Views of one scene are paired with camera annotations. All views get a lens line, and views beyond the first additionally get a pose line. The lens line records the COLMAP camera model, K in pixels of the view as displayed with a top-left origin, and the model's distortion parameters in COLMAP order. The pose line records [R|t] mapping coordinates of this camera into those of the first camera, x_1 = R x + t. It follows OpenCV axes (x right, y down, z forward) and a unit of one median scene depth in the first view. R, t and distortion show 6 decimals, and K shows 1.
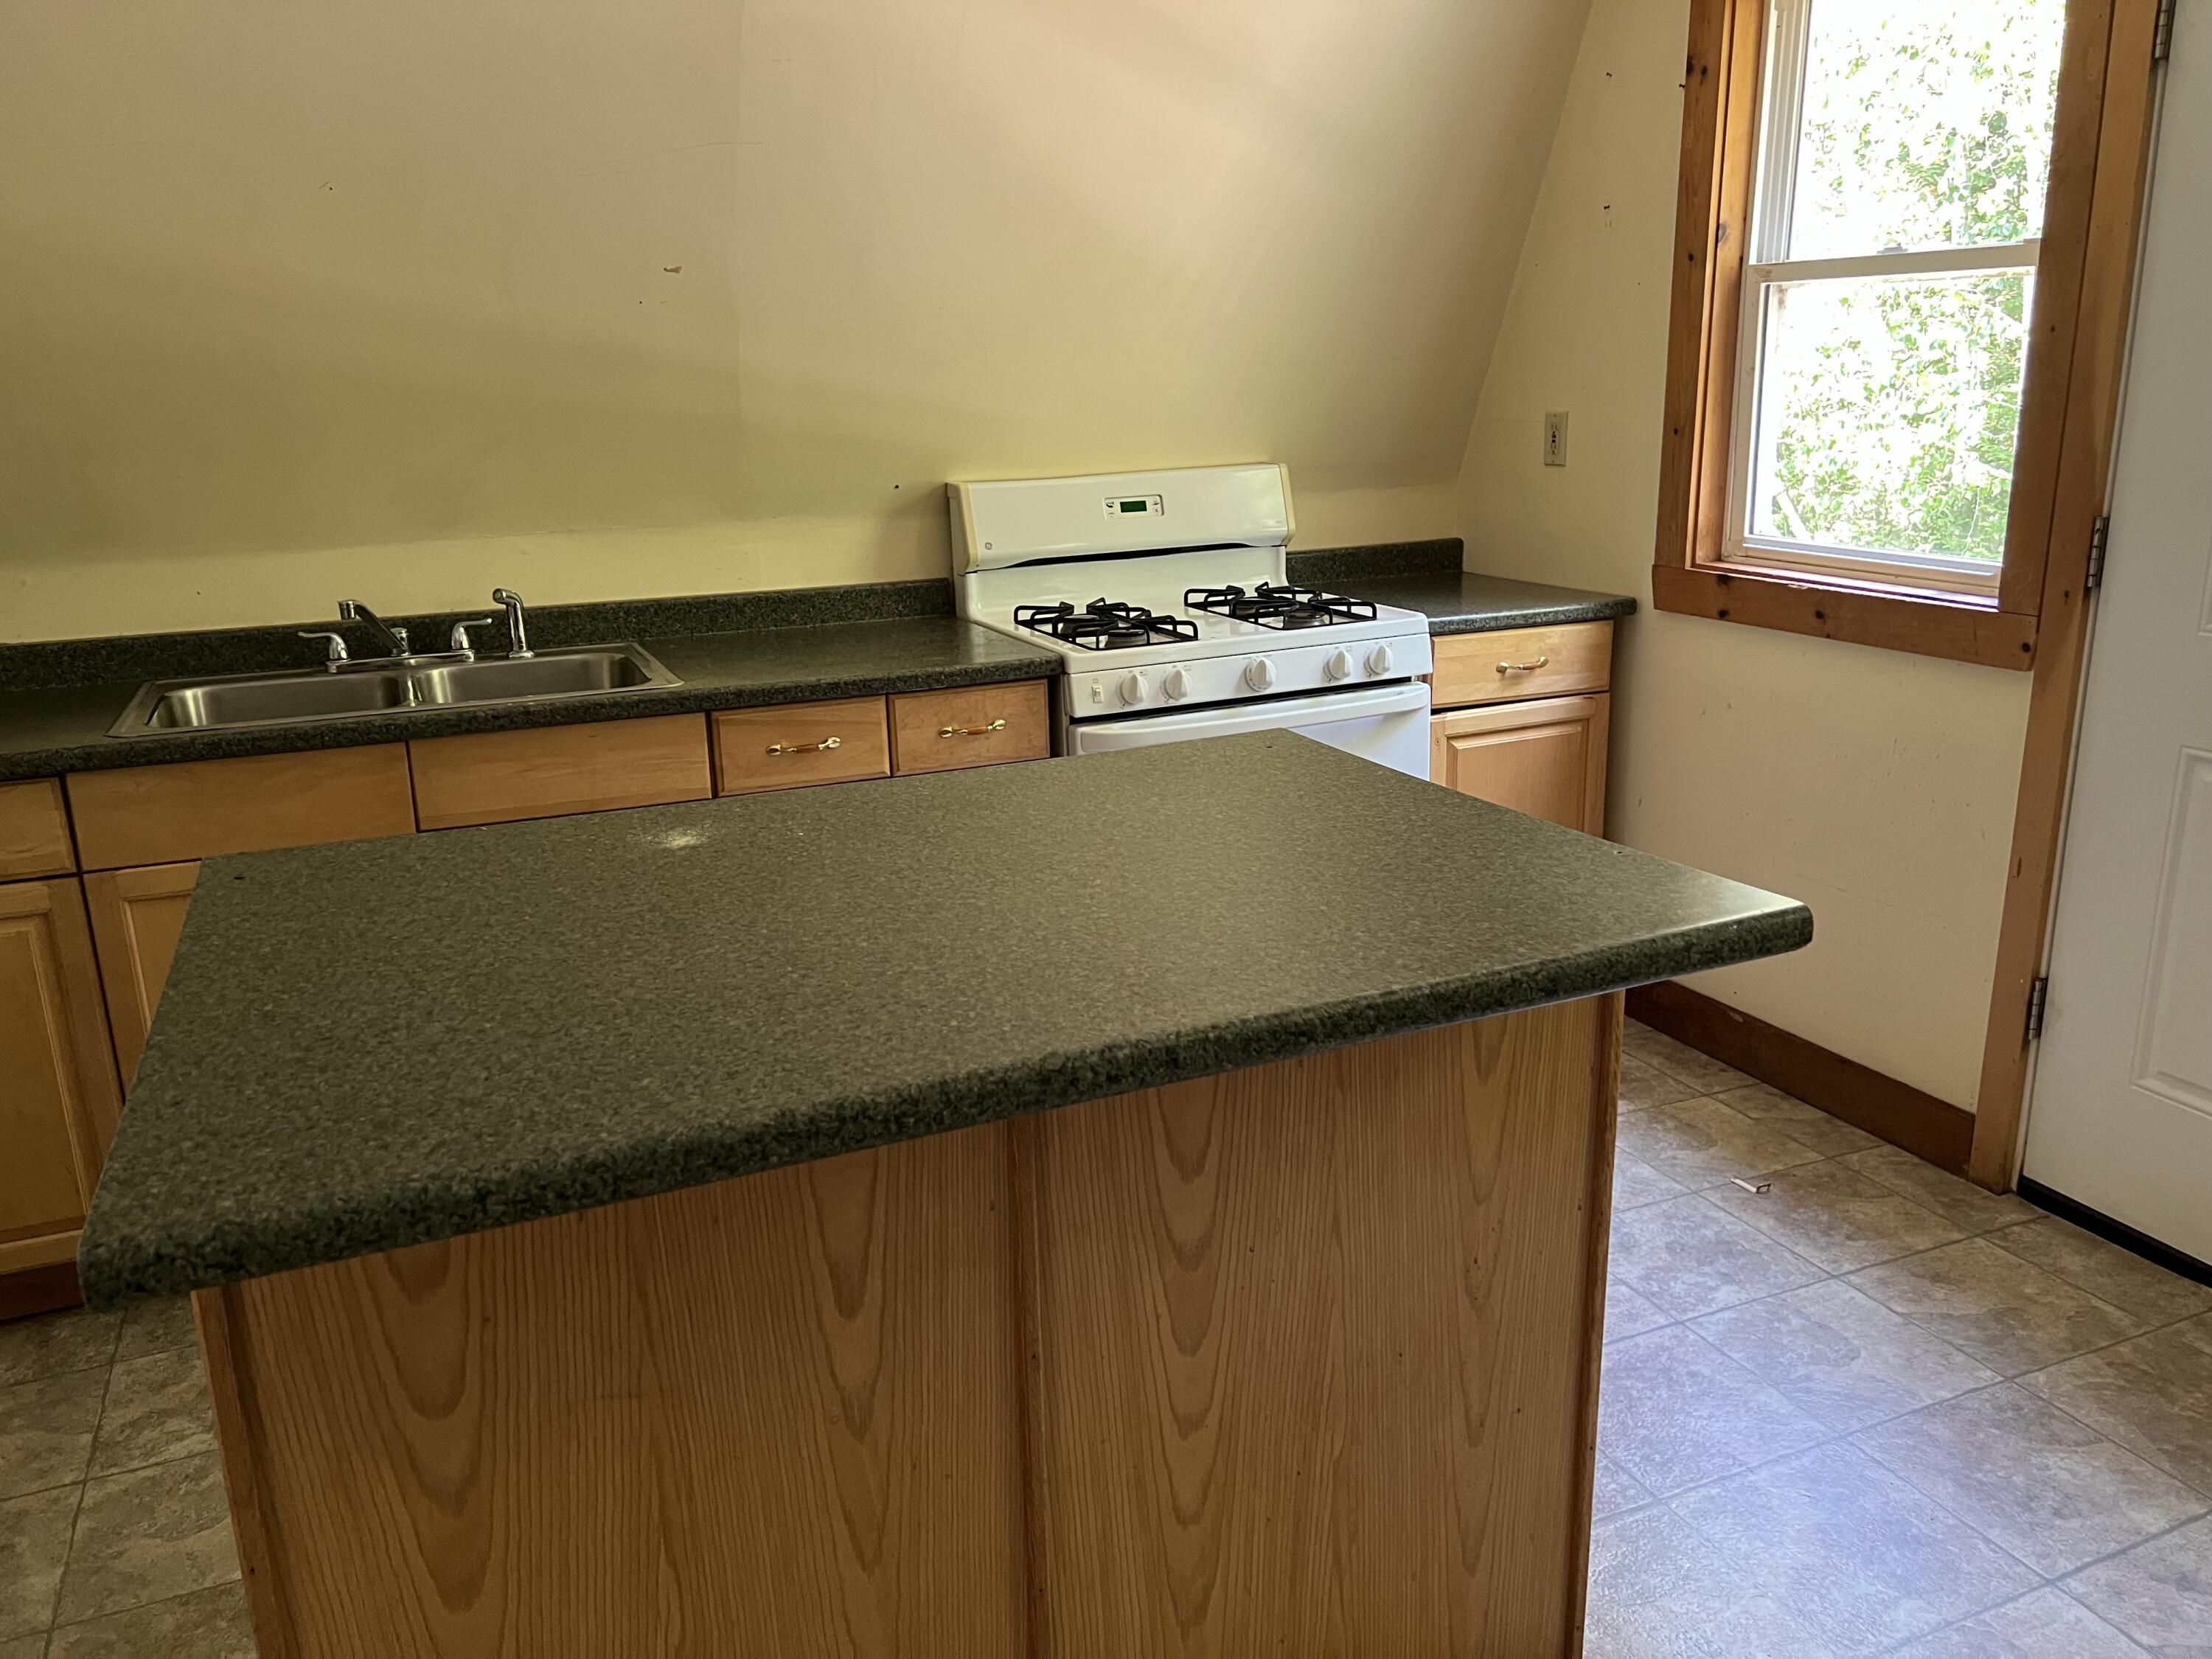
lens RADIAL K [[1634.9, 0, 1123.2], [0, 1634.9, 833.7], [0, 0, 1]] dist [0.013403, -0.013204]
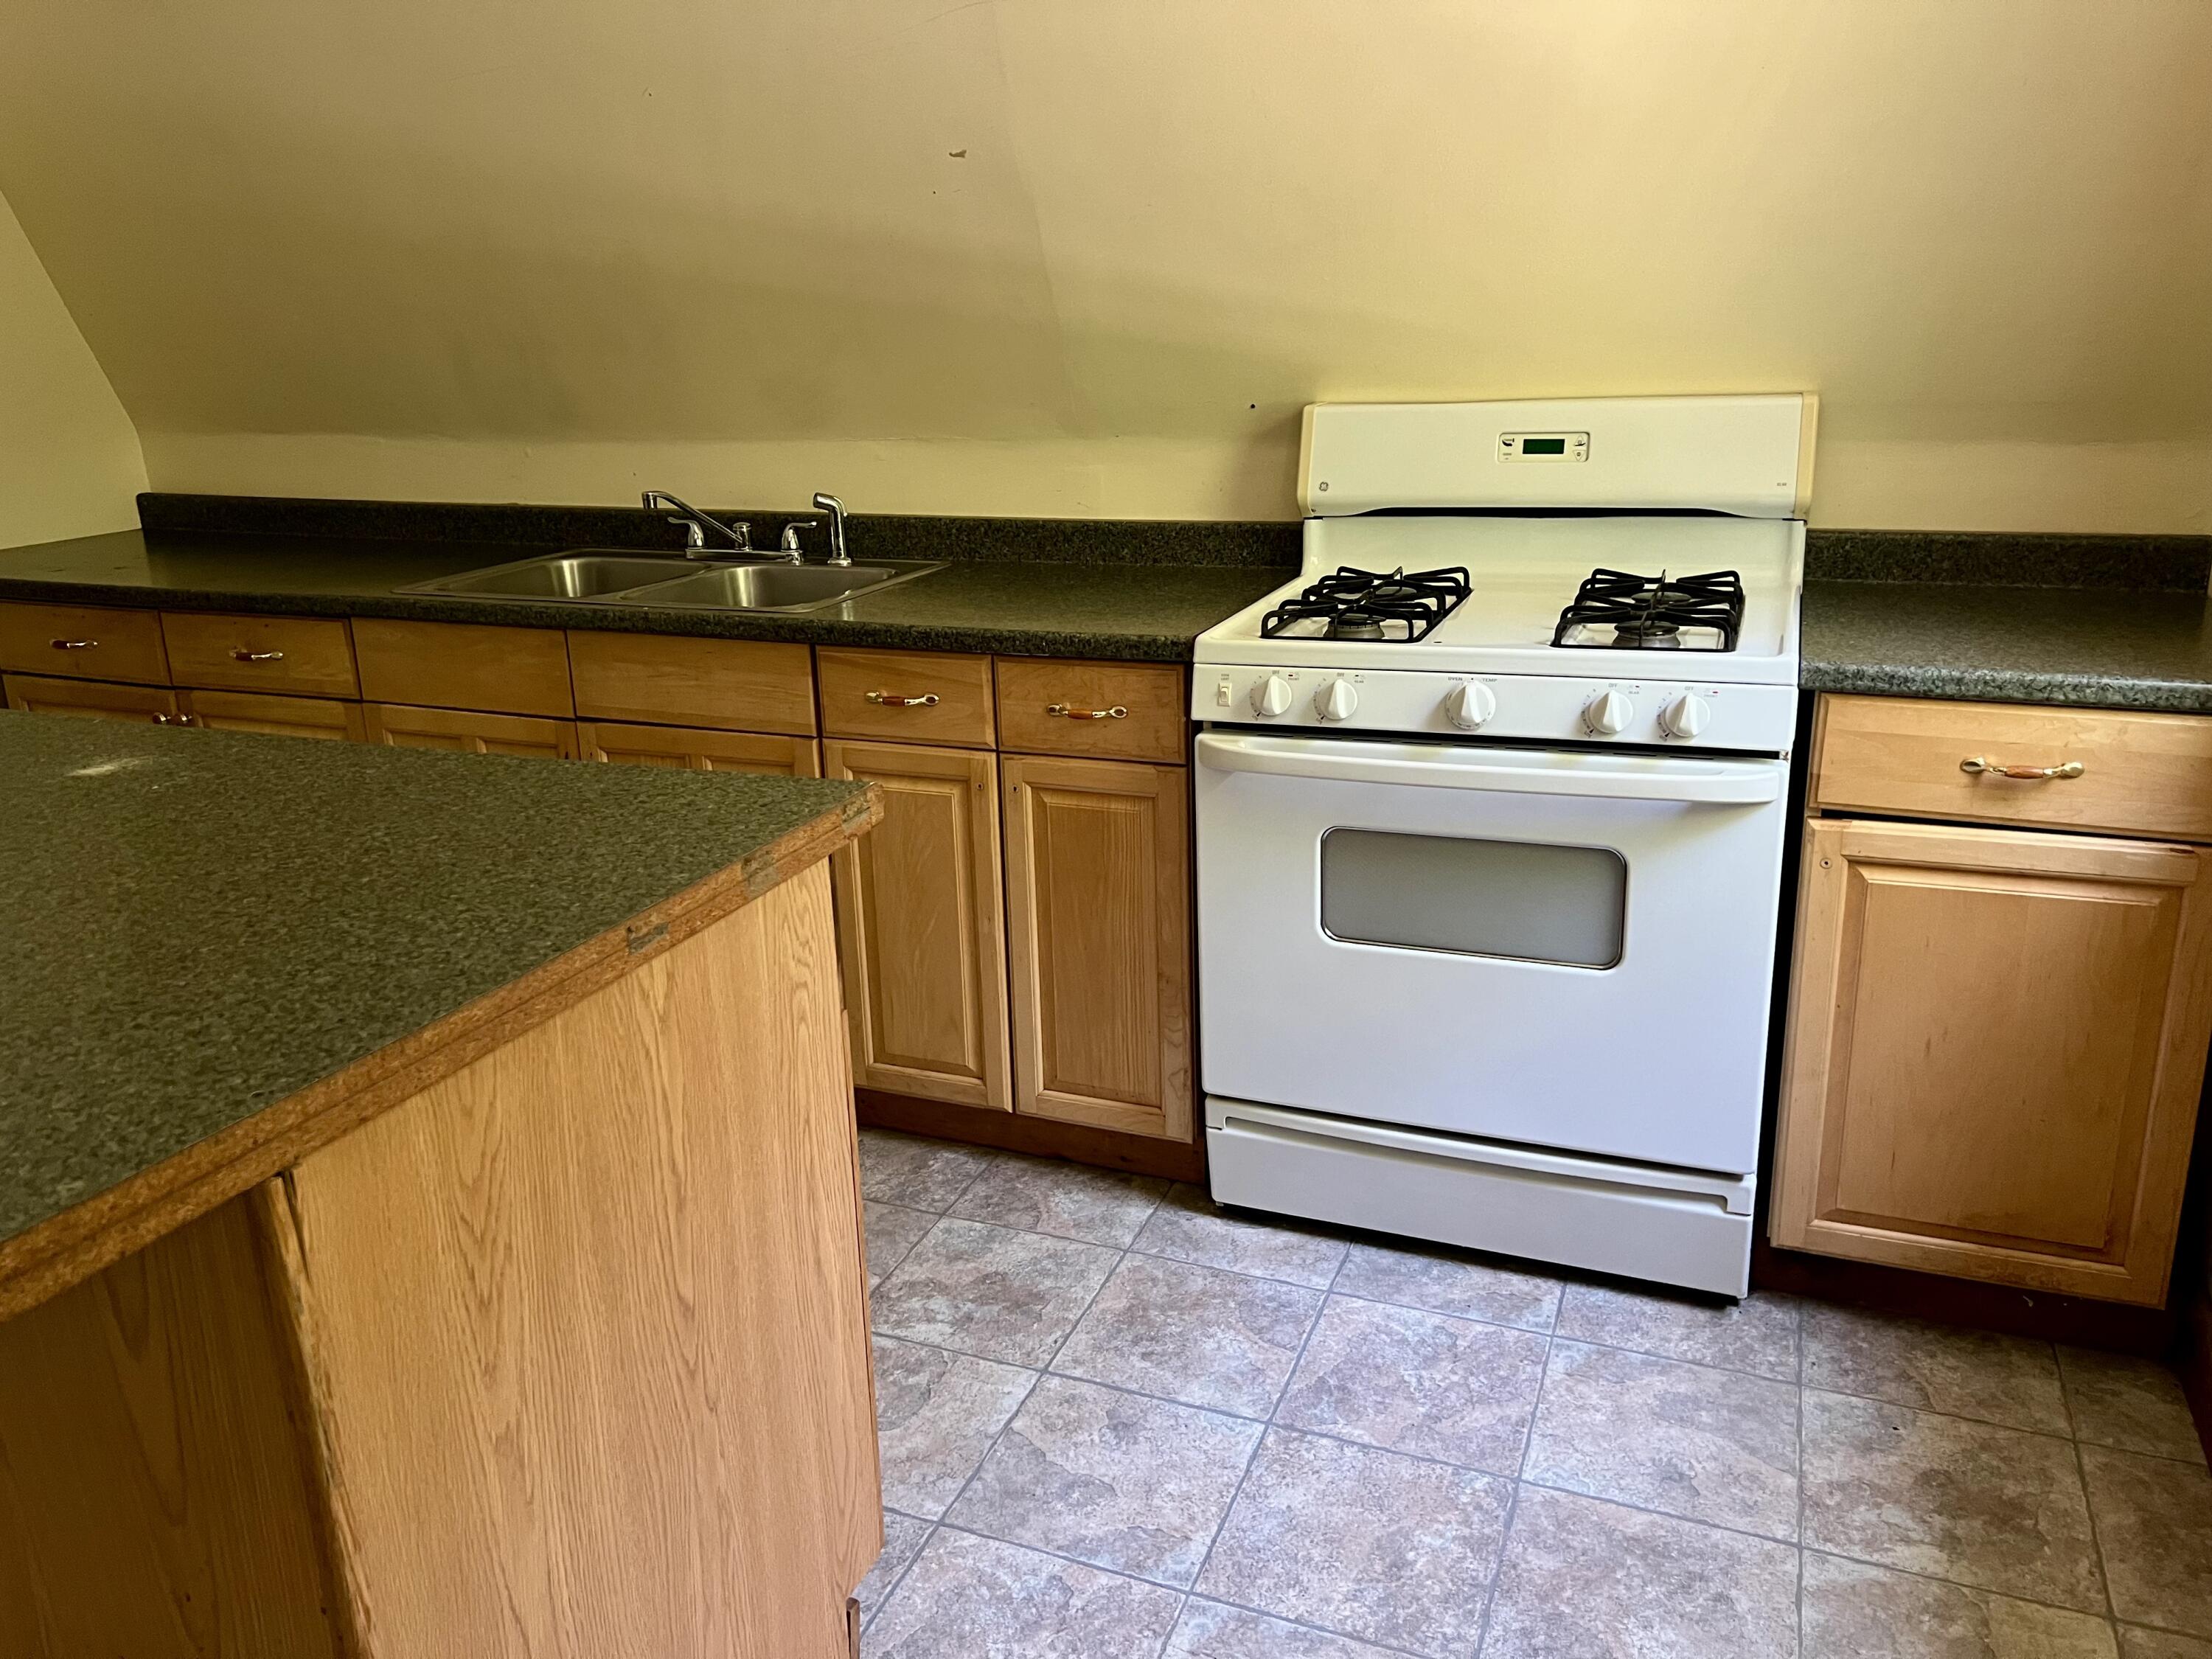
lens RADIAL K [[1634.9, 0, 1106.9], [0, 1634.9, 814.8], [0, 0, 1]] dist [0.013403, -0.013204]
pose [[0.690103, 0.214203, -0.691284, 0.466242], [-0.180114, 0.975974, 0.122612, -0.110827], [0.700940, 0.039895, 0.712104, 0.416046]]
